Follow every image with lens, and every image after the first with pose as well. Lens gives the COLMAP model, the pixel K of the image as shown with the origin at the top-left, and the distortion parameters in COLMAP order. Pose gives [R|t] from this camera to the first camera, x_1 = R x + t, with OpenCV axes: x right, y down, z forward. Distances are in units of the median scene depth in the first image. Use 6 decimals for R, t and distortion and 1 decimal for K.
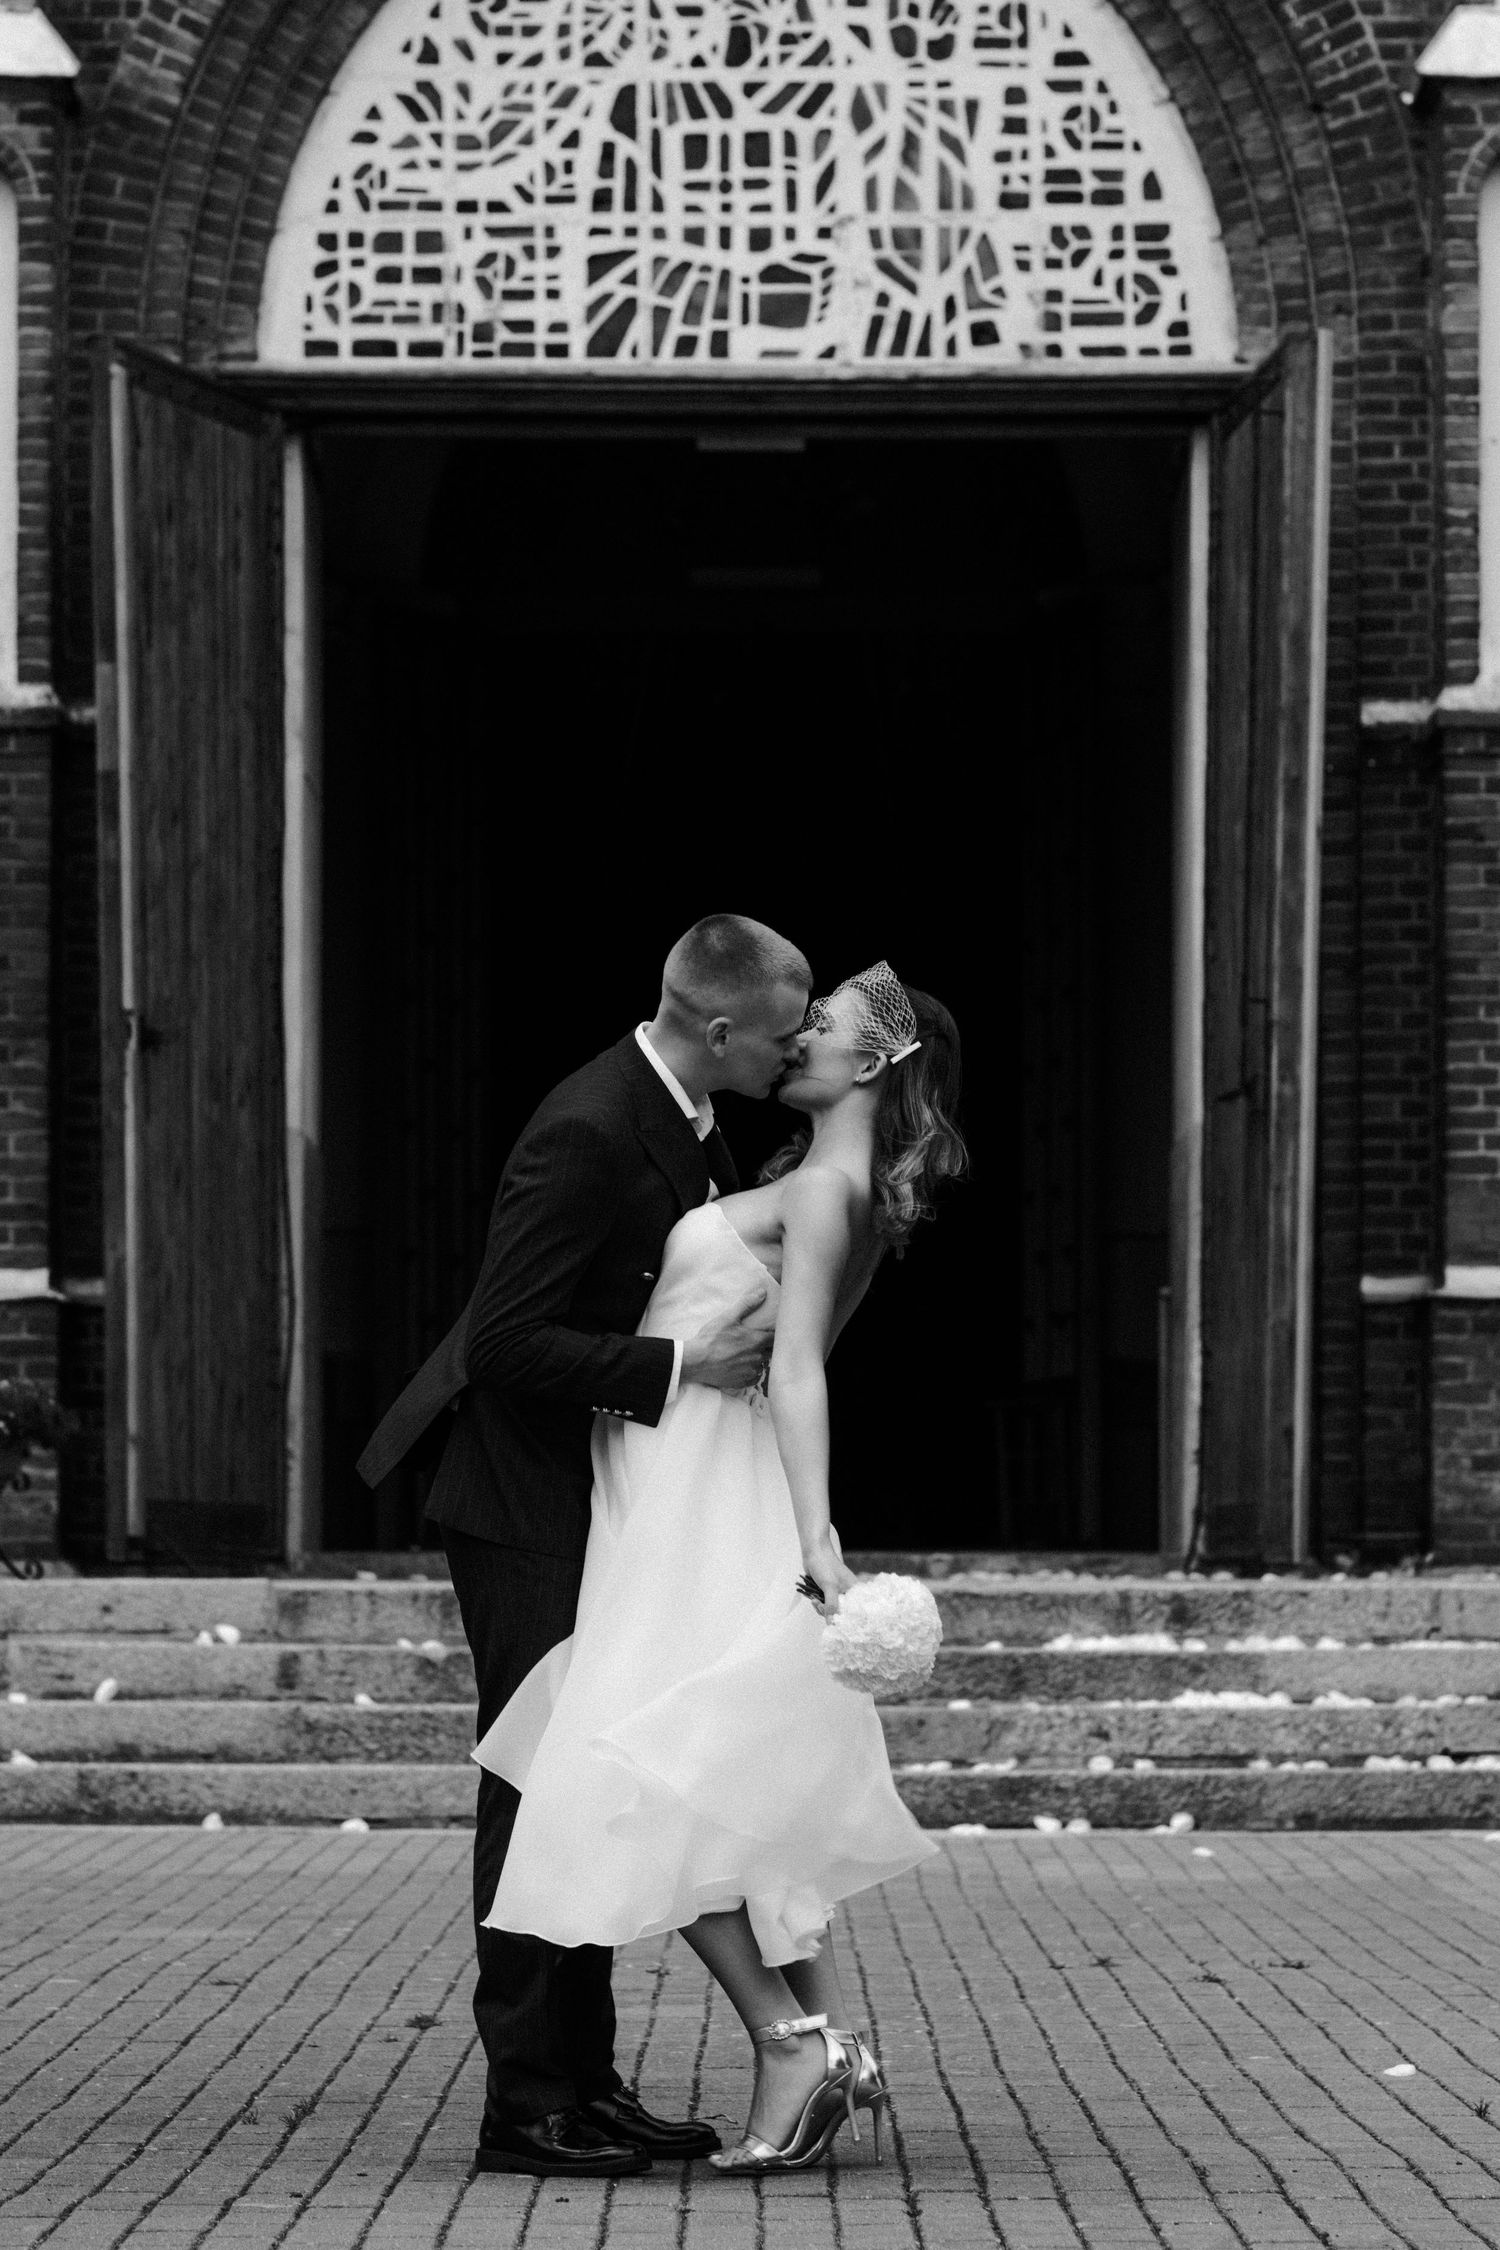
lens RADIAL K [[5491.0, 0, 750.4], [0, 5491.0, 1127.1], [0, 0, 1]] dist [-0.024195, 0.000000]
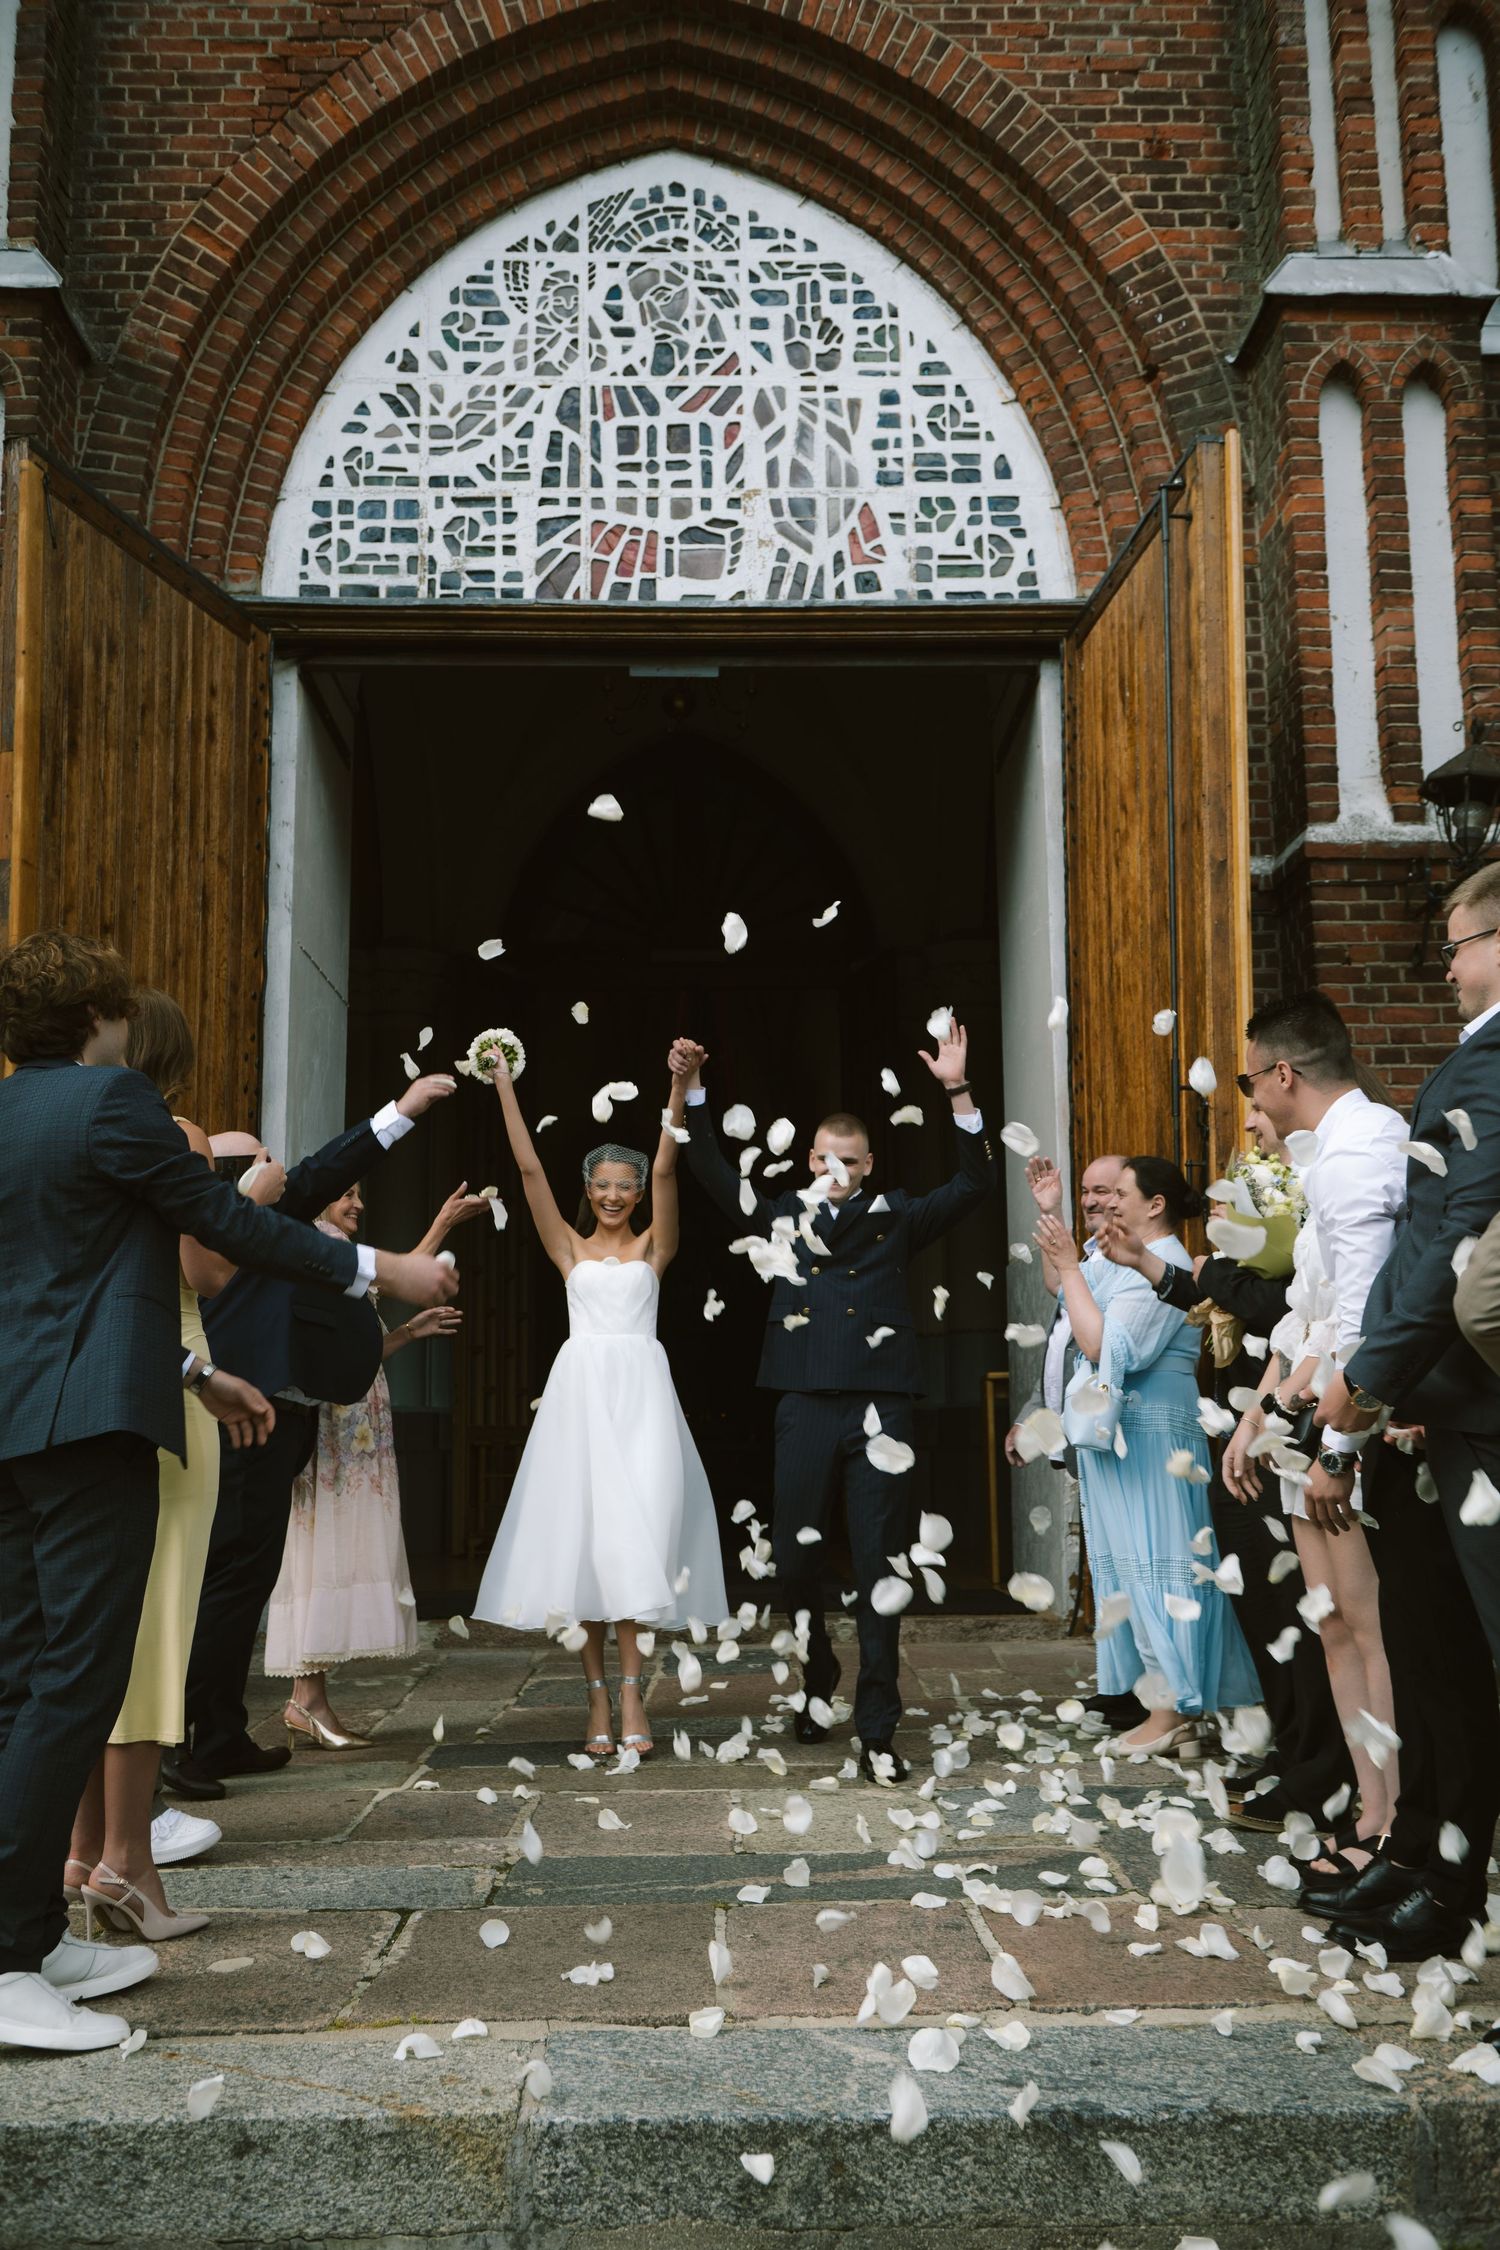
lens RADIAL K [[2017.8, 0, 742.3], [0, 2017.8, 1118.3], [0, 0, 1]] dist [0.045927, -0.000285]
pose [[0.999713, -0.004387, 0.023544, 0.004127], [0.006420, 0.996188, -0.086990, 0.011460], [-0.023073, 0.087116, 0.995931, 0.566348]]
